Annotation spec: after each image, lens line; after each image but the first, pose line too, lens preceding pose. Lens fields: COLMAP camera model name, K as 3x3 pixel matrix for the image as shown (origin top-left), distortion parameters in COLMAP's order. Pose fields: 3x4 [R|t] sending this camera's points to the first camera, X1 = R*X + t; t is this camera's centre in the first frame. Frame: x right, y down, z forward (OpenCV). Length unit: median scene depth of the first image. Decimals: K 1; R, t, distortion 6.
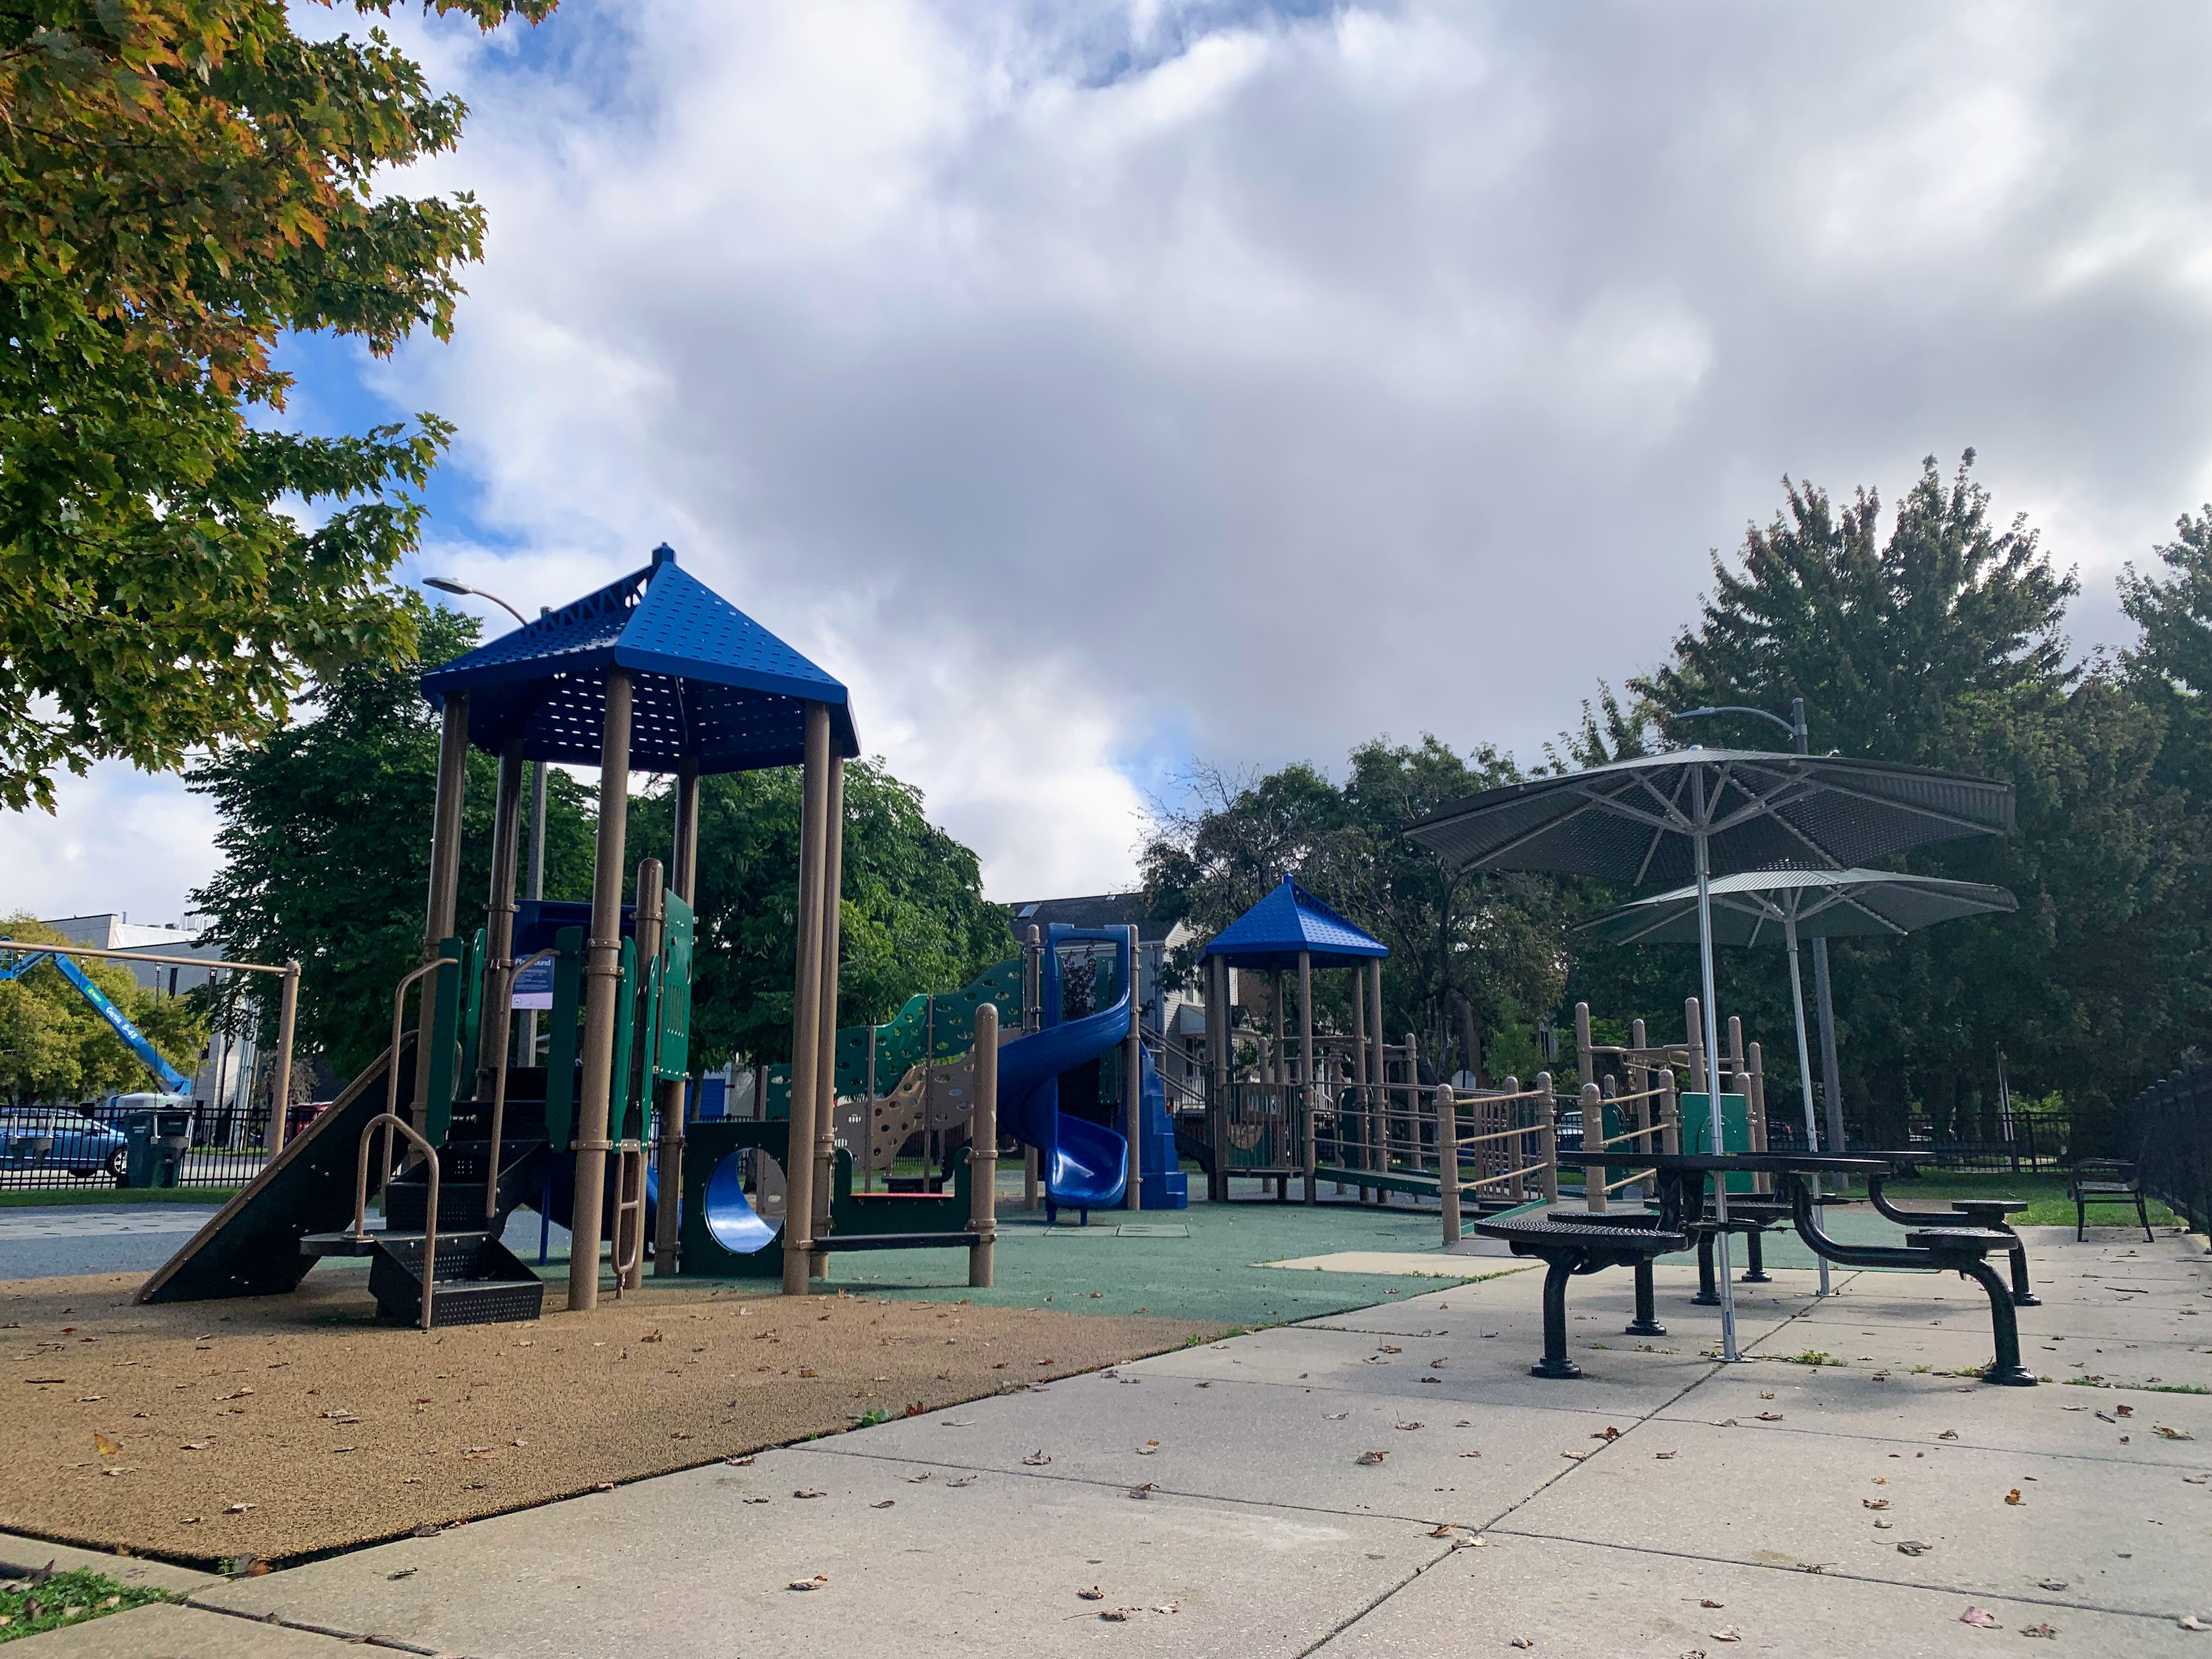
lens RADIAL K [[1663.9, 0, 1011.7], [0, 1663.9, 805.7], [0, 0, 1]] dist [0.011377, 0.001802]
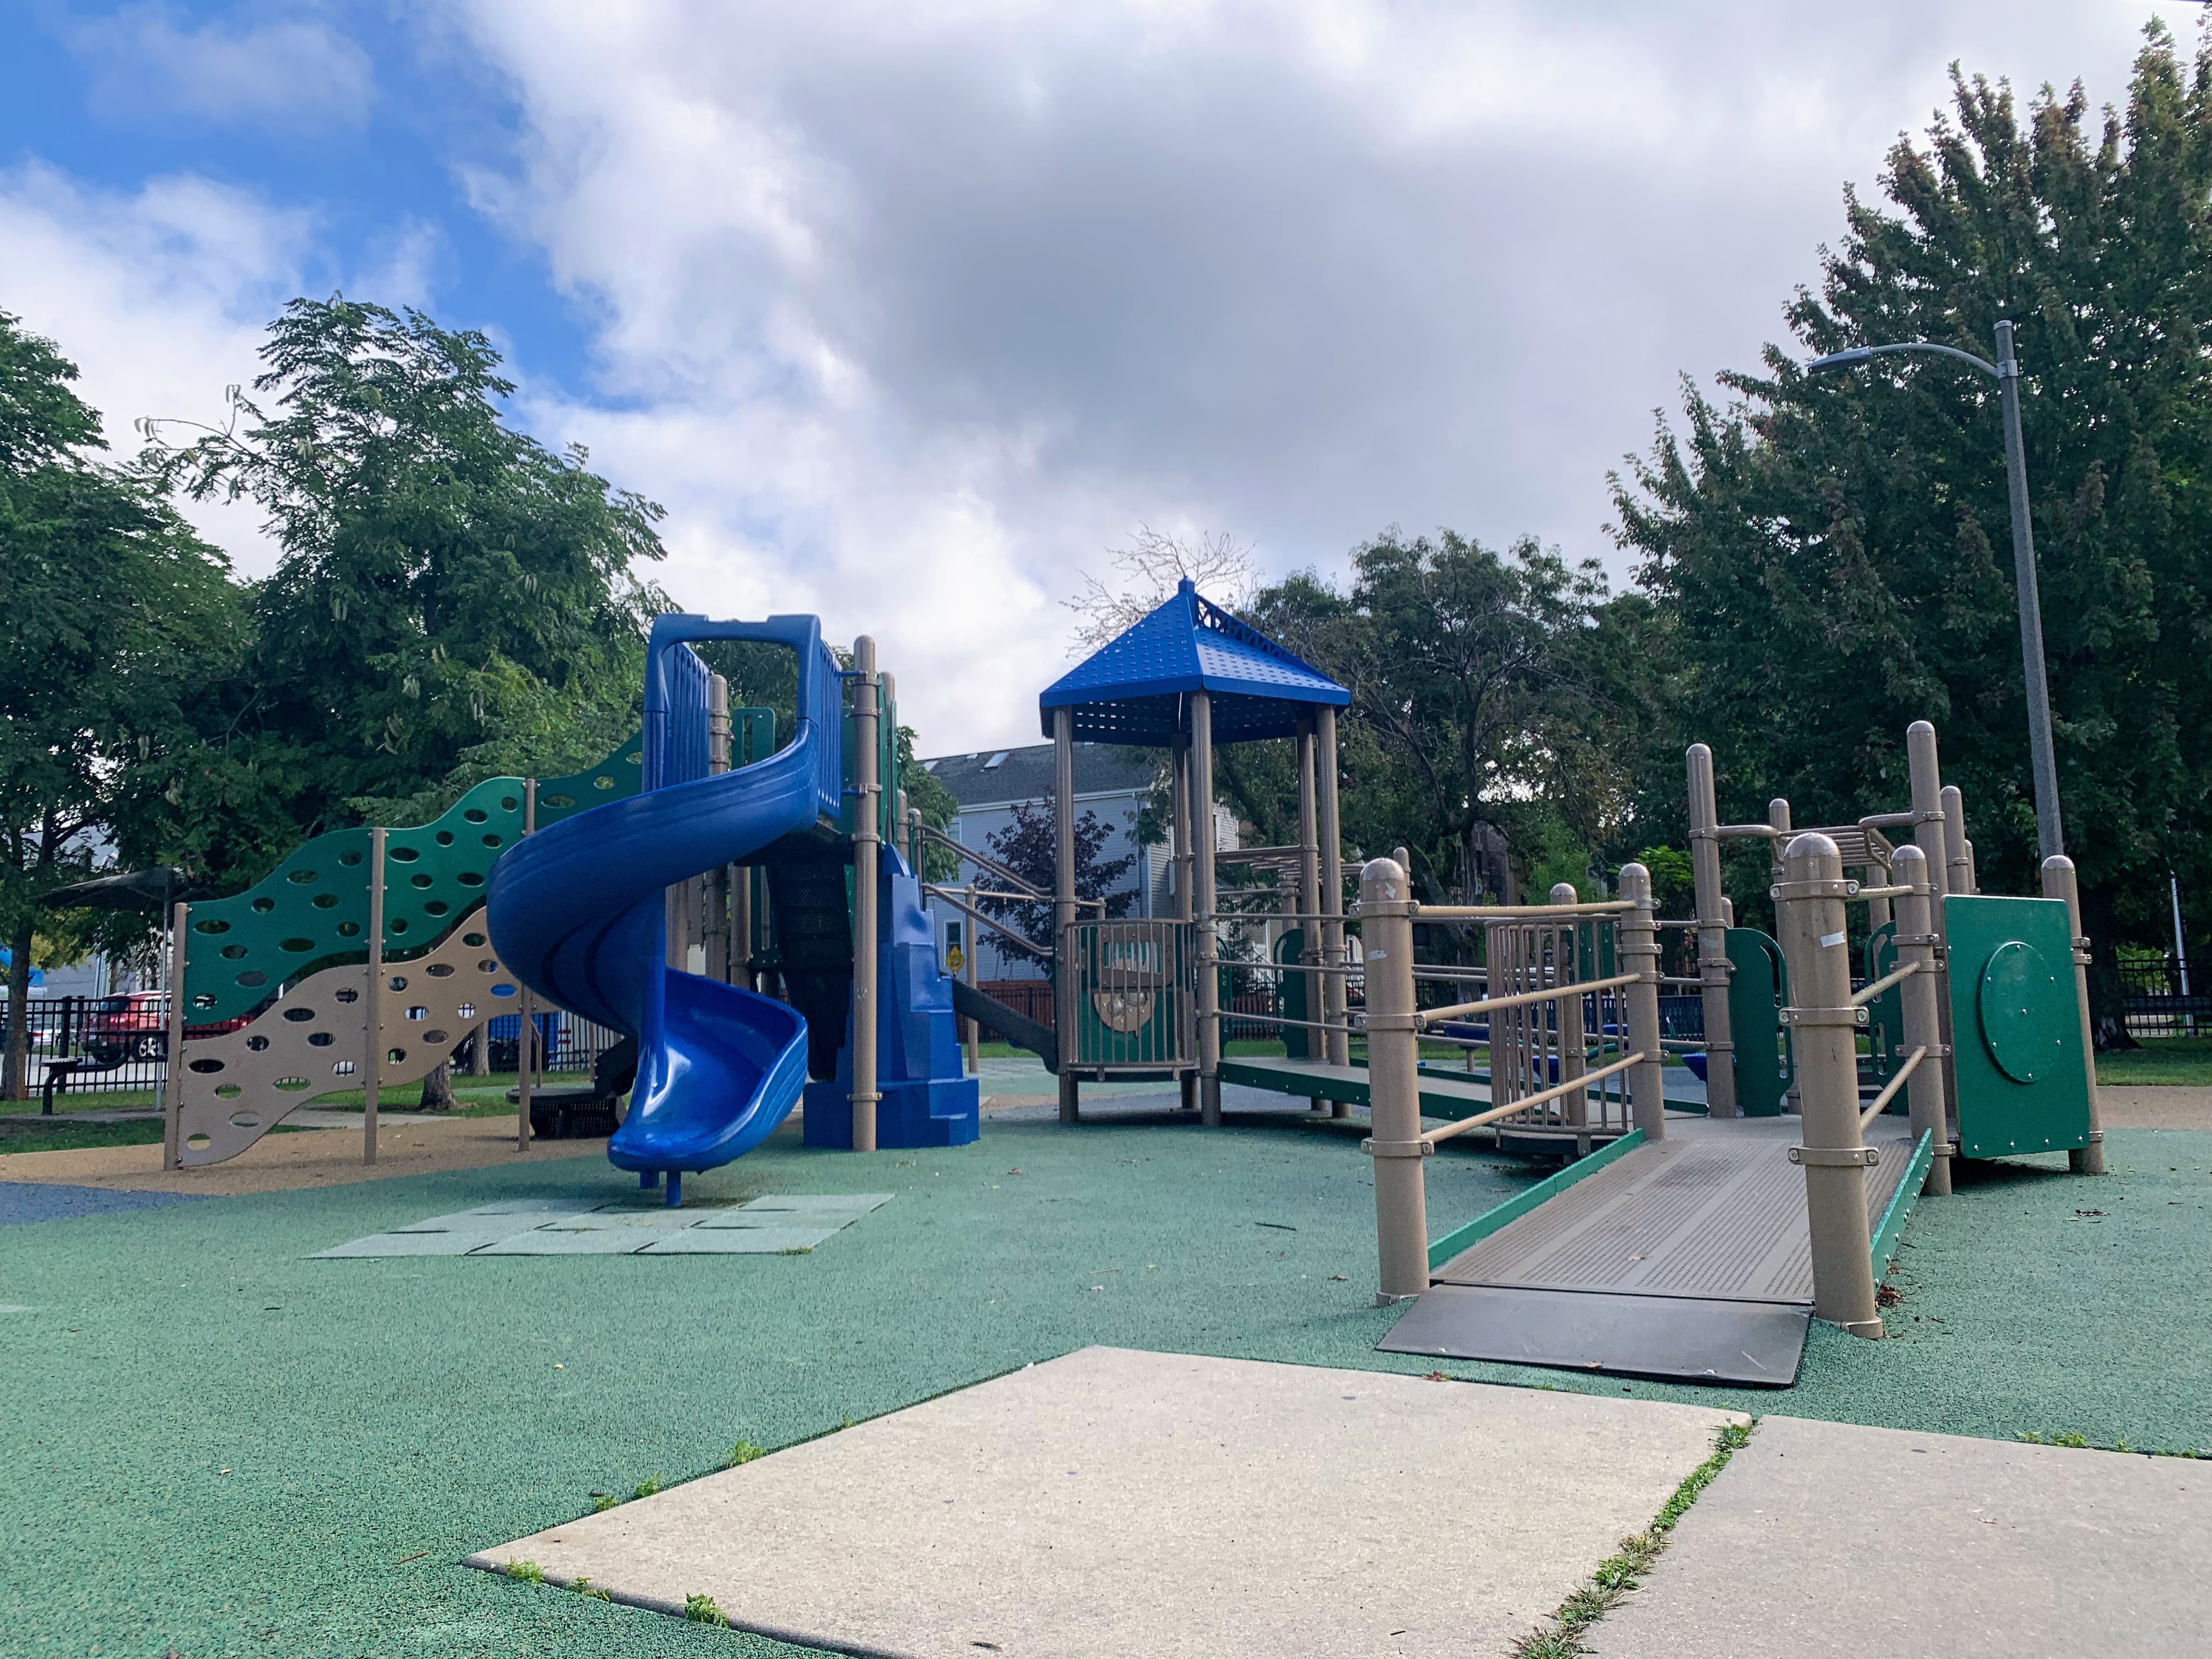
lens RADIAL K [[1668.0, 0, 1019.6], [0, 1668.0, 835.8], [0, 0, 1]] dist [0.002863, -0.001314]
pose [[0.999553, -0.023763, -0.018148, 0.078750], [0.025271, 0.995802, 0.087976, 0.054166], [0.015982, -0.088395, 0.995957, 0.269389]]
